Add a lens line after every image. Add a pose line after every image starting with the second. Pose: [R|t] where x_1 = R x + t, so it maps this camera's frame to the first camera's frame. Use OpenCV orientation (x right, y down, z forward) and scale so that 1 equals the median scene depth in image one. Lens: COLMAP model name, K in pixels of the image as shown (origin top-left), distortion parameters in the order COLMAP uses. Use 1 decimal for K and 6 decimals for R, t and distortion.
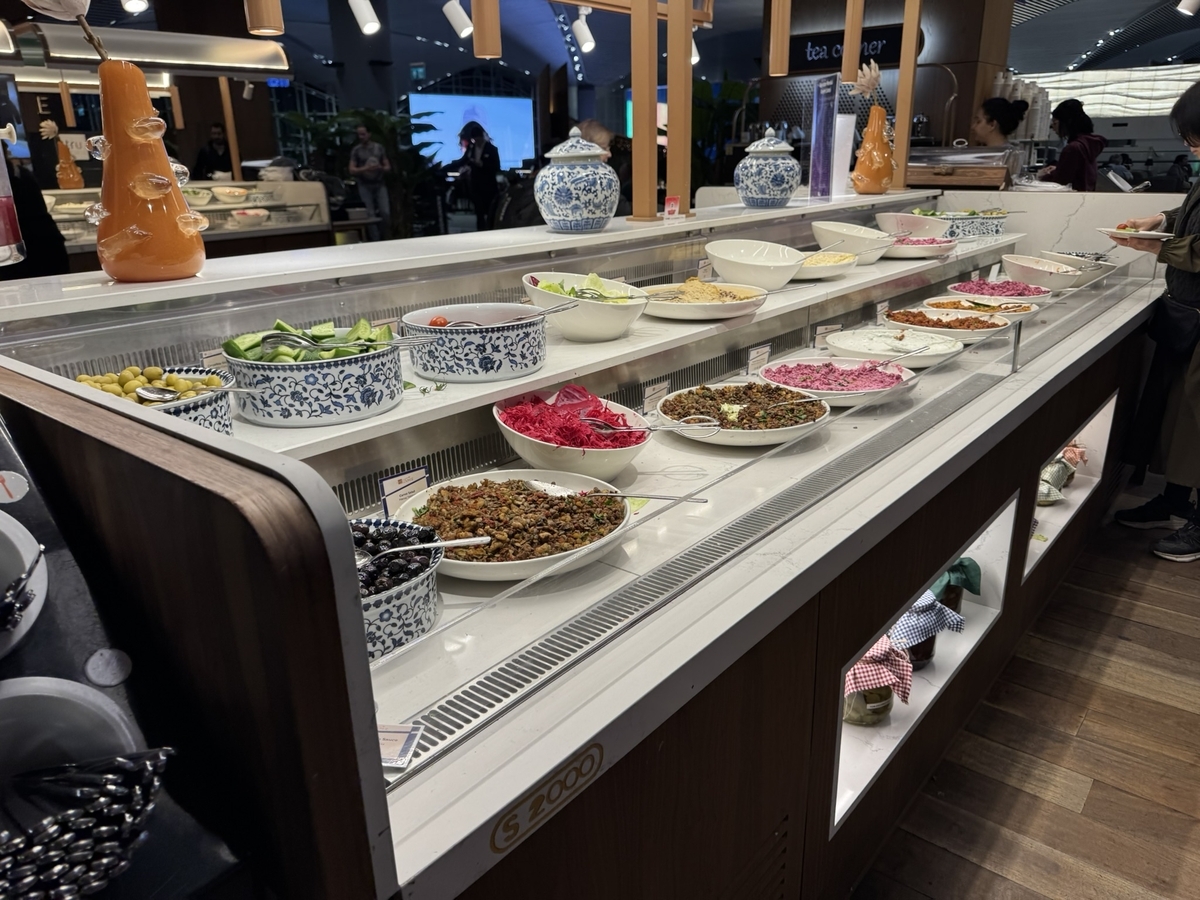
lens RADIAL K [[853.5, 0, 596.0], [0, 853.5, 456.1], [0, 0, 1]] dist [-0.014343, -0.011934]
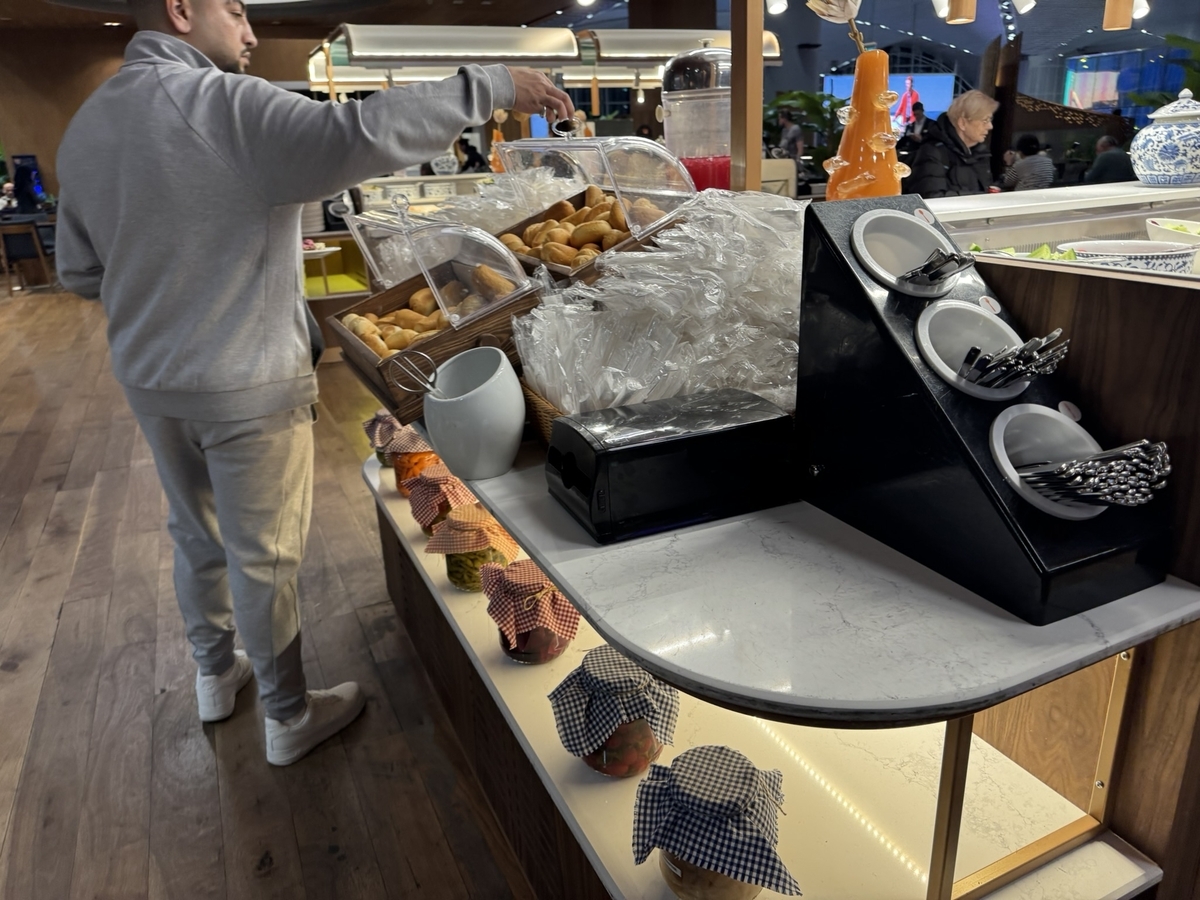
lens RADIAL K [[853.5, 0, 602.3], [0, 853.5, 452.2], [0, 0, 1]] dist [-0.014343, -0.011934]
pose [[0.913444, 0.107043, -0.392634, -0.224203], [-0.101930, 0.994213, 0.033913, 0.108089], [0.393992, 0.009044, 0.919069, -0.260680]]
